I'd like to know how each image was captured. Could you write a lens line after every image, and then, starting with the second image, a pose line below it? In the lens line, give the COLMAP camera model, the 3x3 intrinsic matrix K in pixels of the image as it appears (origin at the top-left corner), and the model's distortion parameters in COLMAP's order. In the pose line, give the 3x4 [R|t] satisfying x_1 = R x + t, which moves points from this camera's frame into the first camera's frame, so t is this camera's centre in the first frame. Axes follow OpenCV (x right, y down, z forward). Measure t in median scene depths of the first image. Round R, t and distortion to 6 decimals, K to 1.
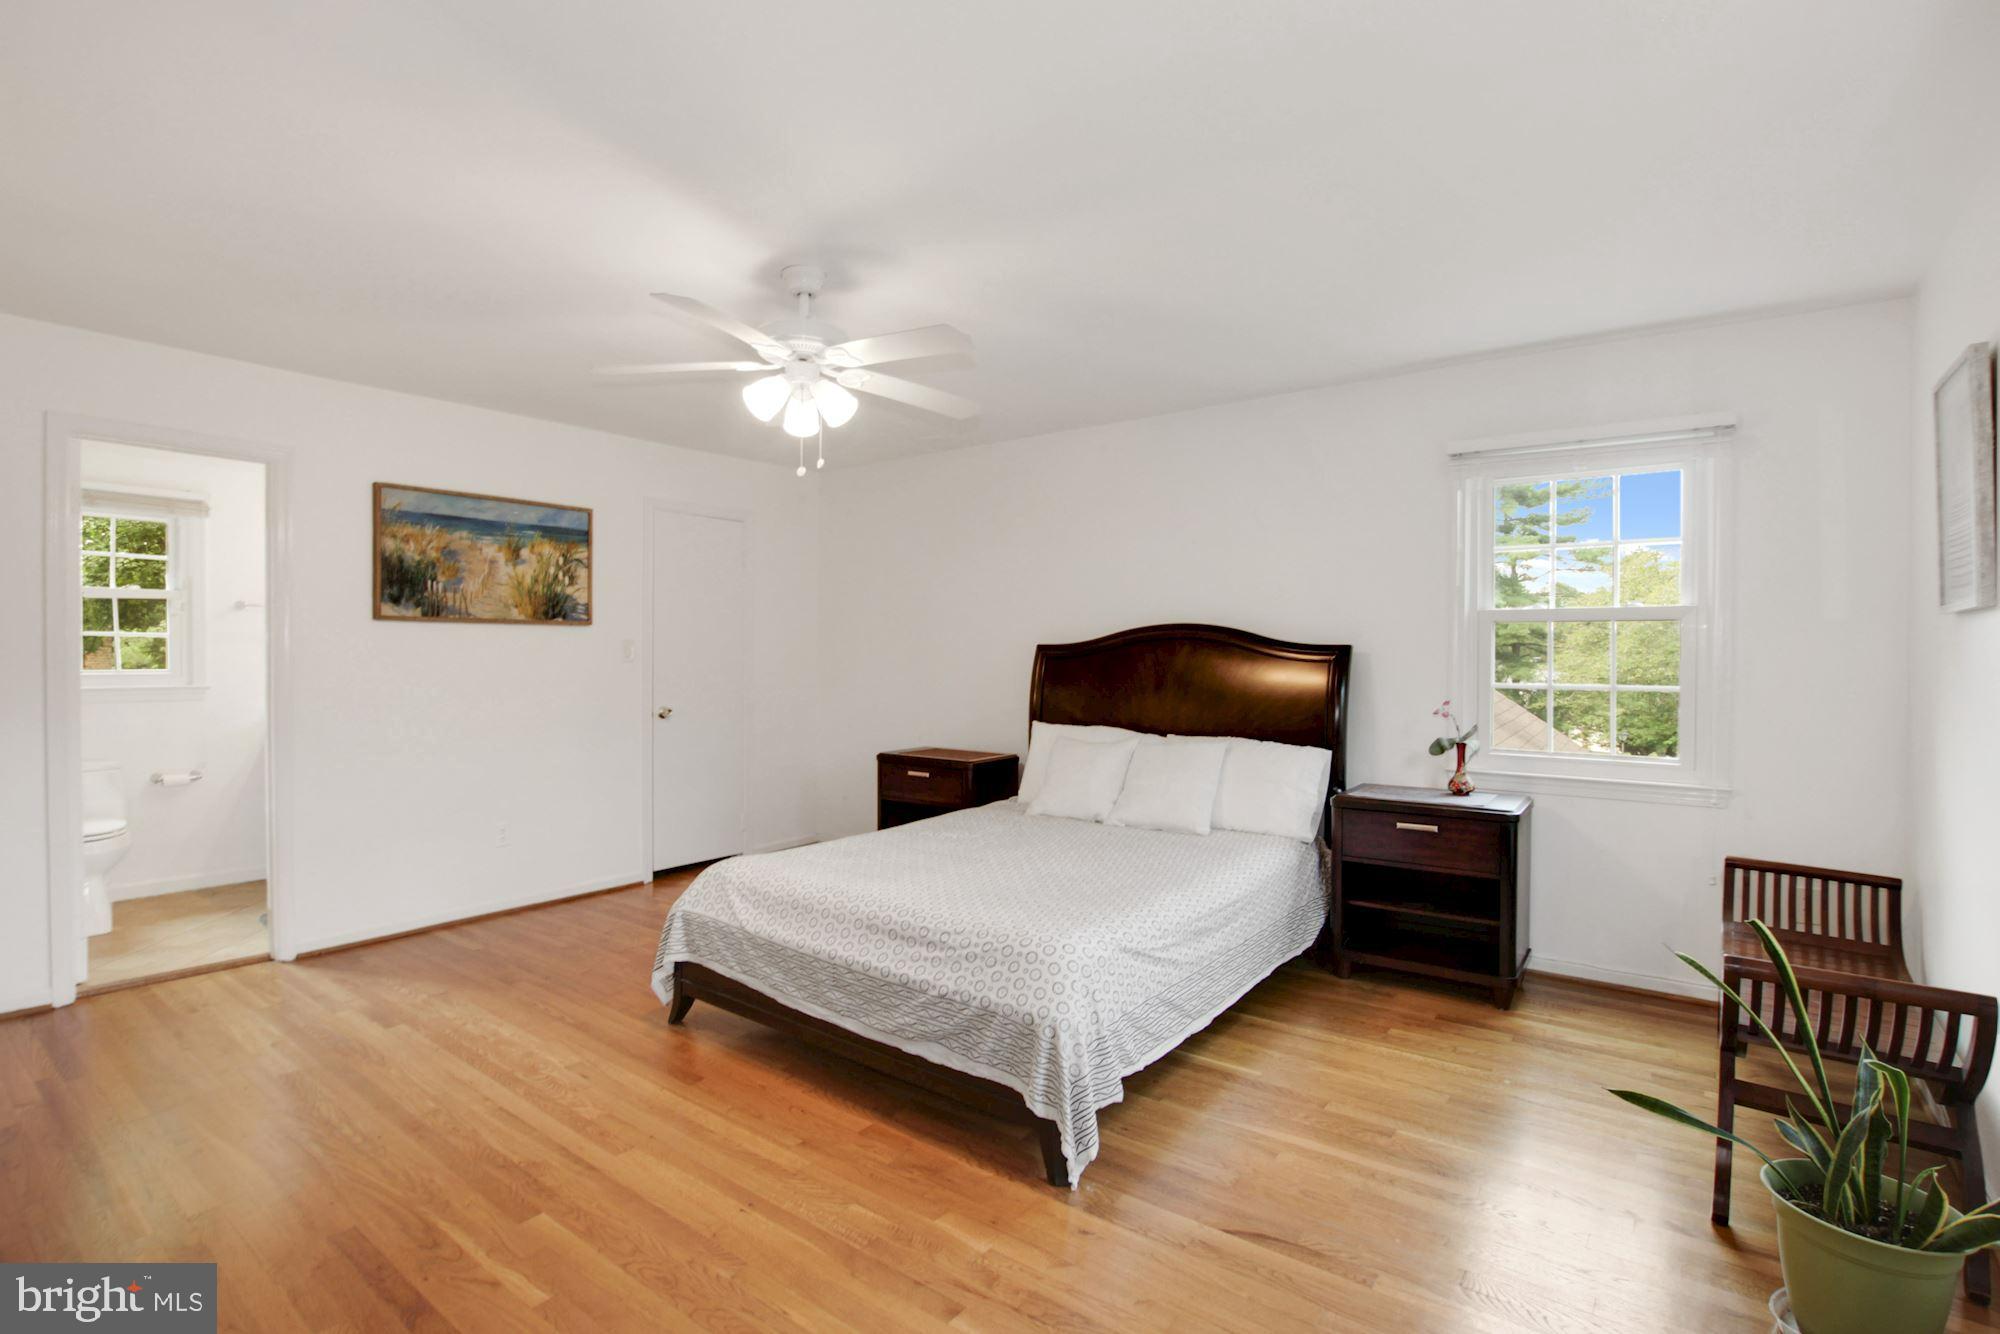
lens RADIAL K [[931.1, 0, 998.6], [0, 931.1, 658.0], [0, 0, 1]] dist [-0.025172, -0.000025]
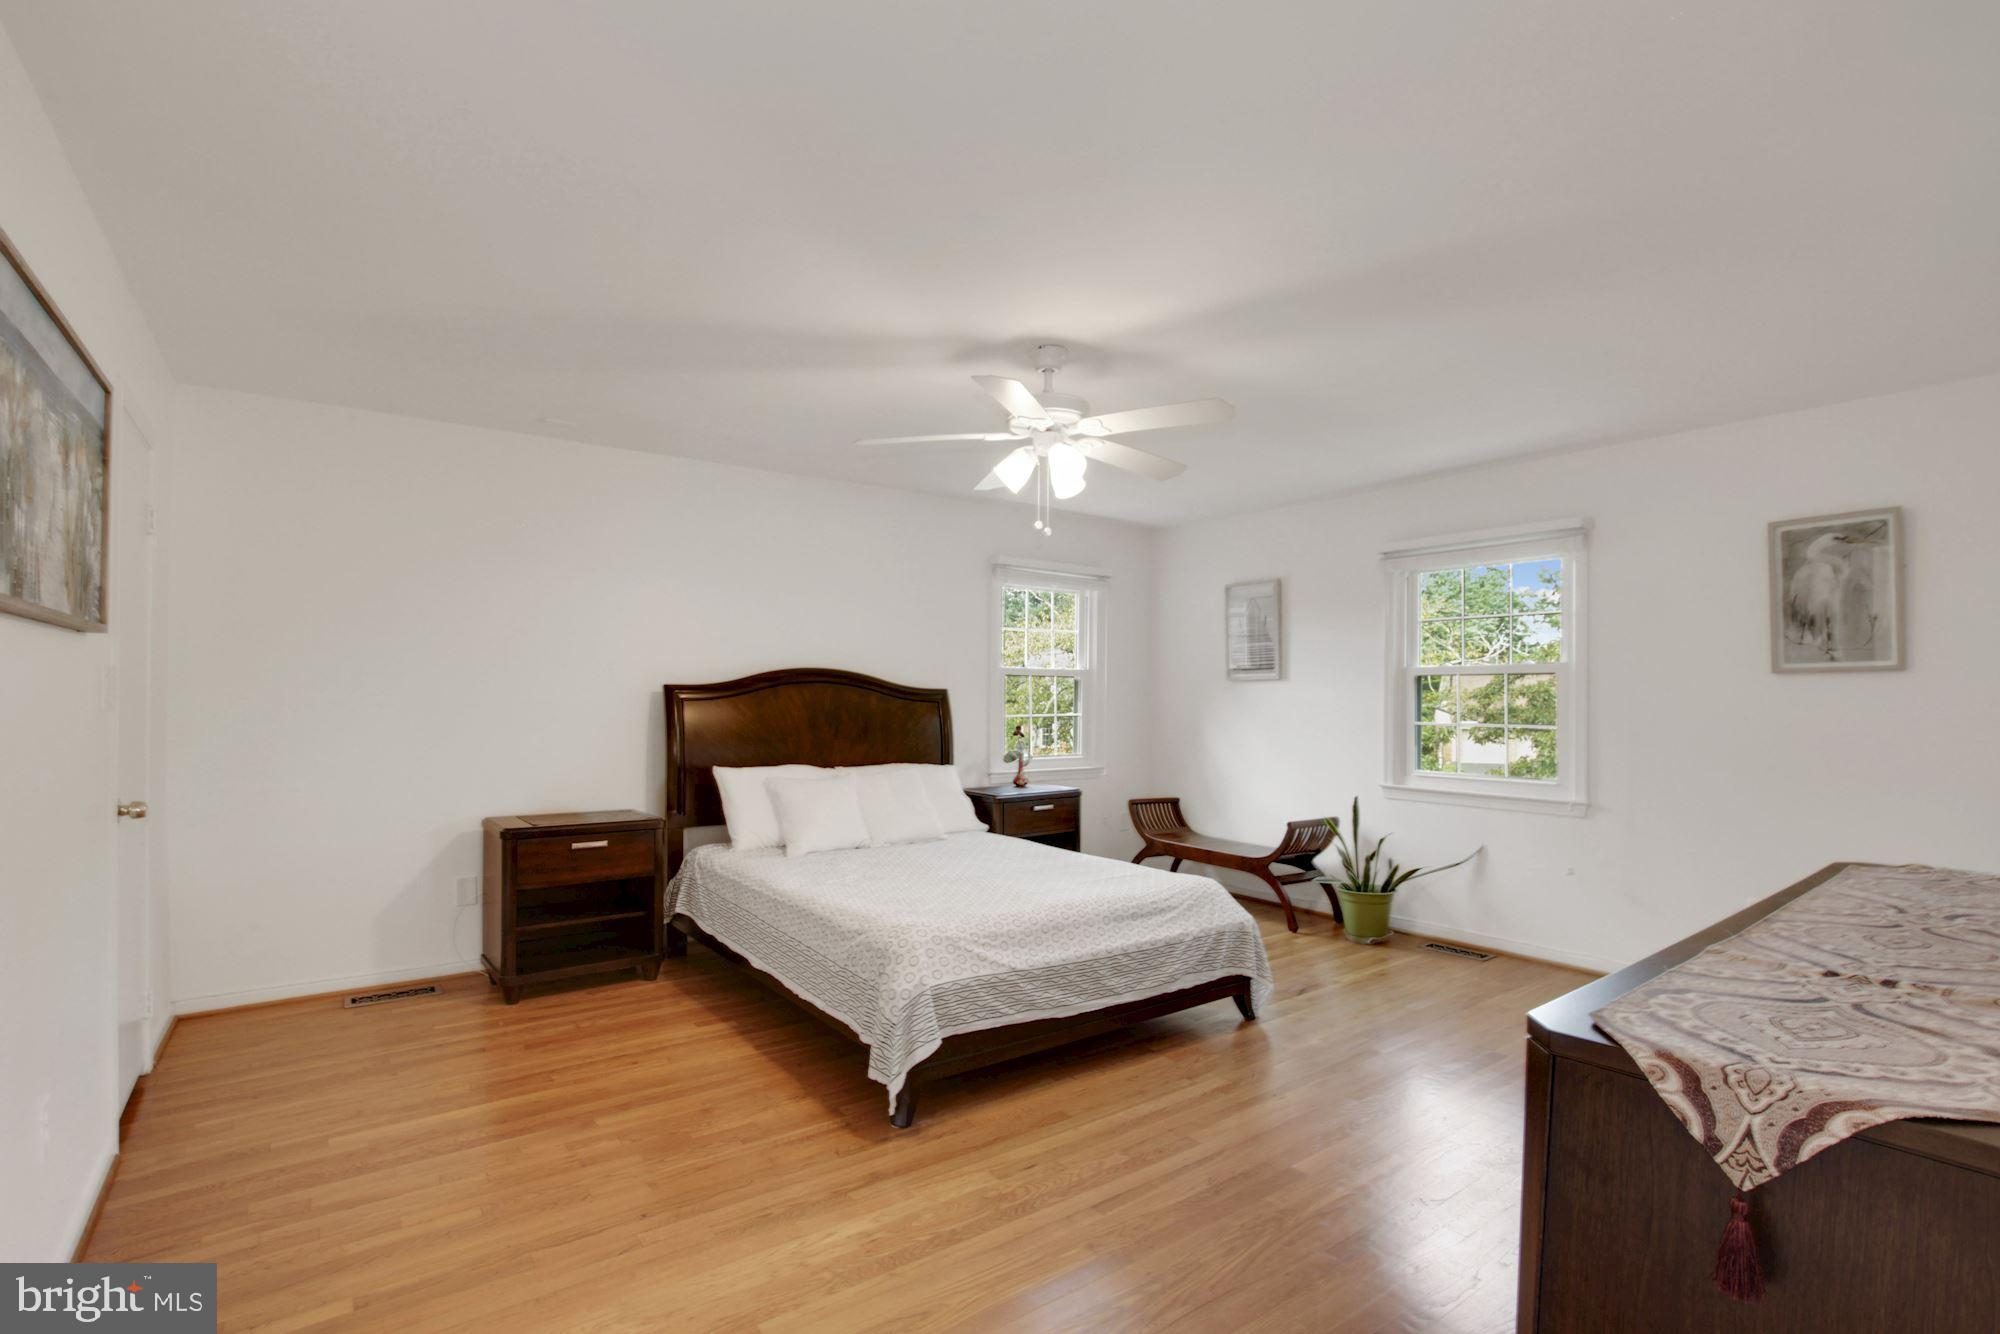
lens RADIAL K [[931.1, 0, 1007.9], [0, 931.1, 684.7], [0, 0, 1]] dist [-0.025172, -0.000025]
pose [[0.279448, 0.010753, 0.960101, -1.294137], [-0.001798, 0.999941, -0.010676, -0.008608], [-0.960159, 0.001257, 0.279450, 0.746196]]
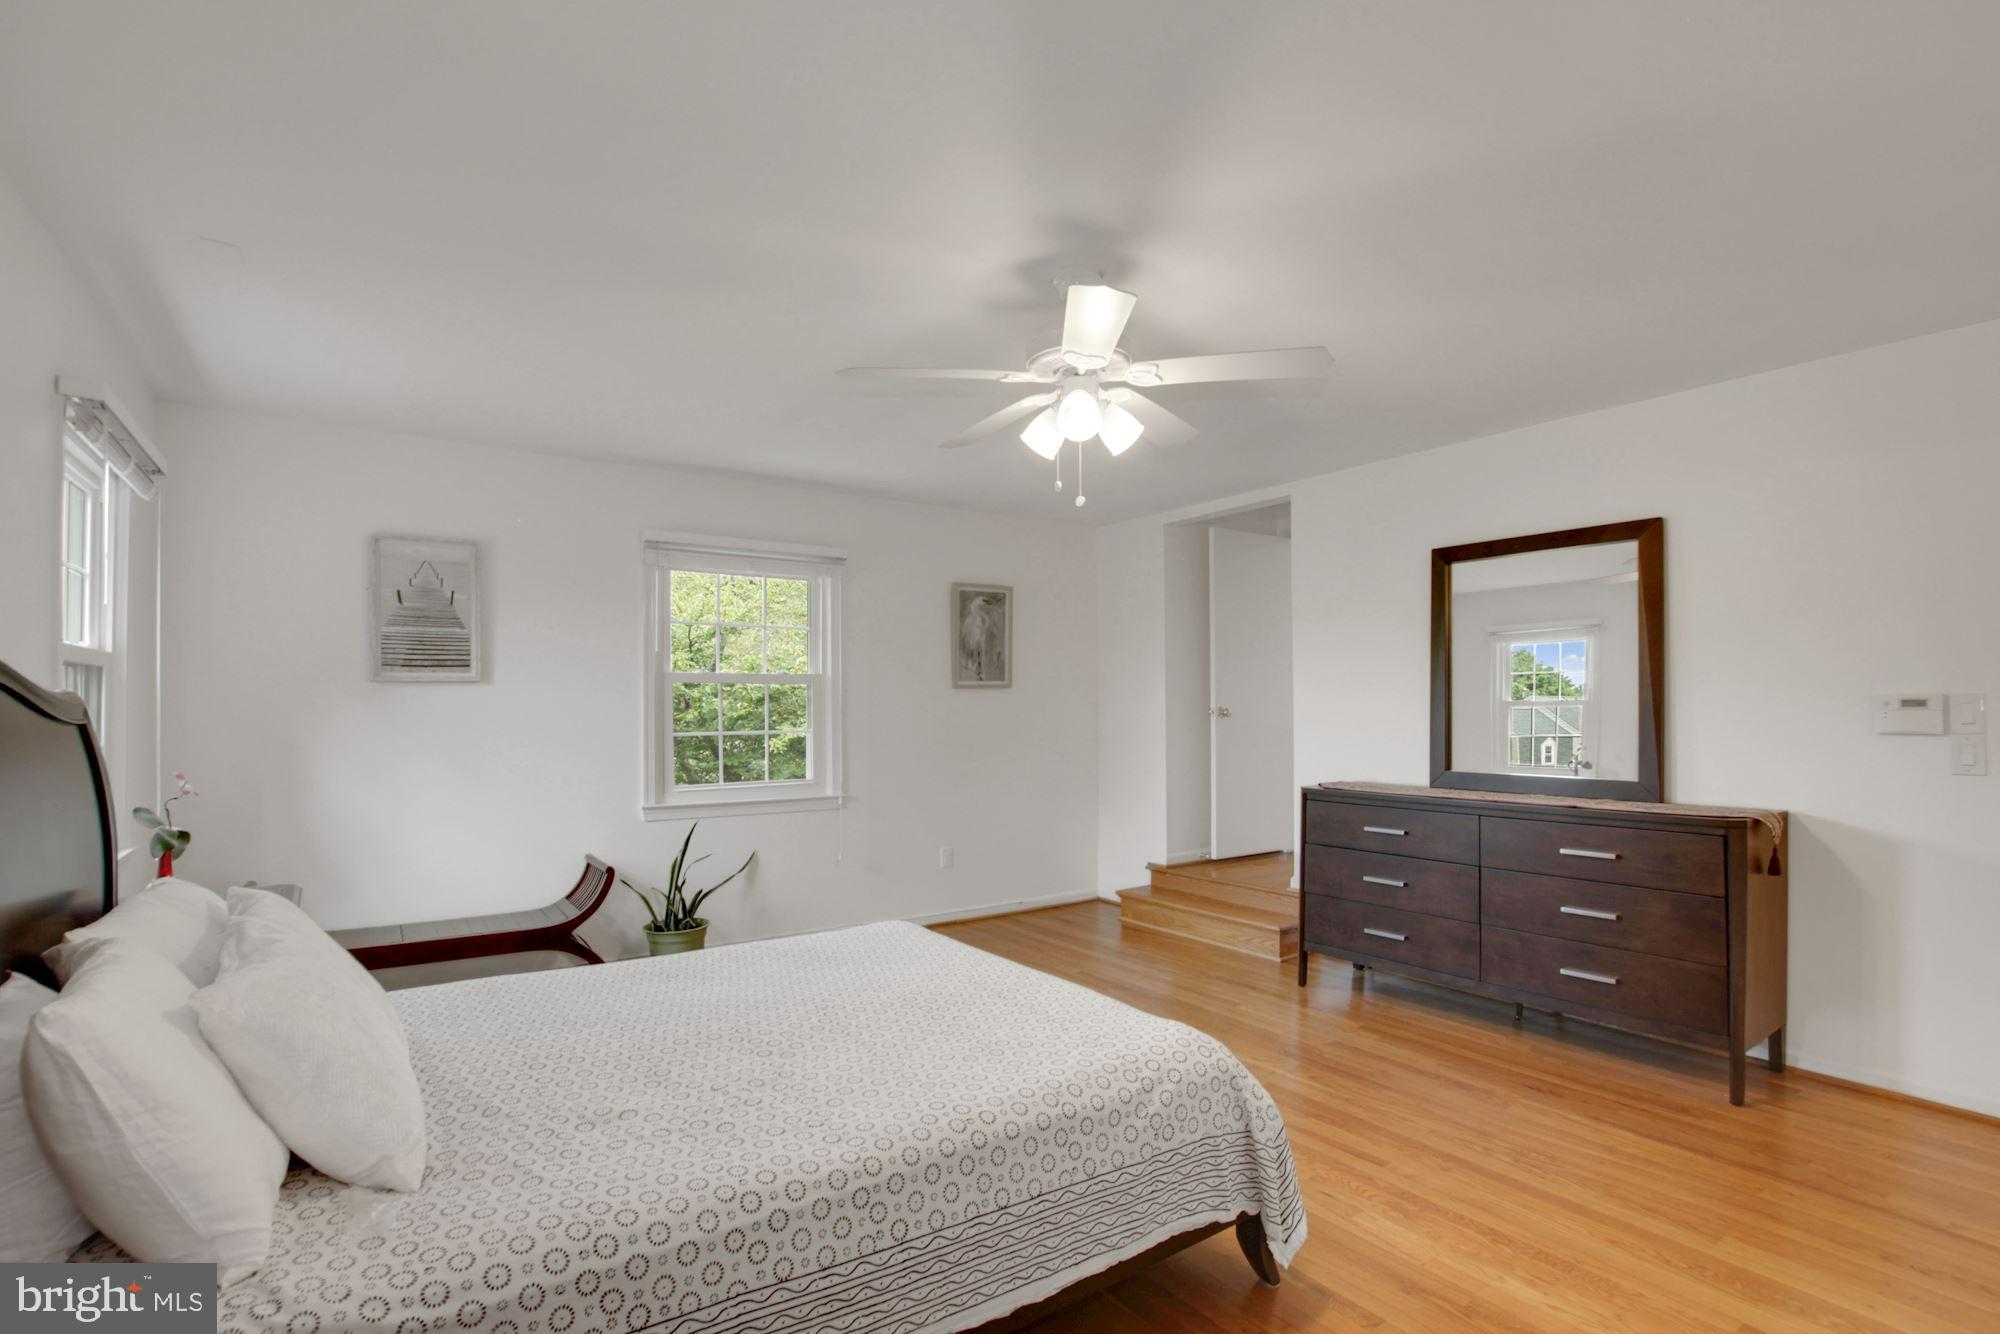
lens RADIAL K [[931.1, 0, 1022.8], [0, 931.1, 695.2], [0, 0, 1]] dist [-0.025172, -0.000025]
pose [[-0.952108, 0.003341, 0.305745, -0.431237], [0.000871, 0.999966, -0.008214, -0.009236], [-0.305762, -0.007555, -0.952078, 1.866480]]
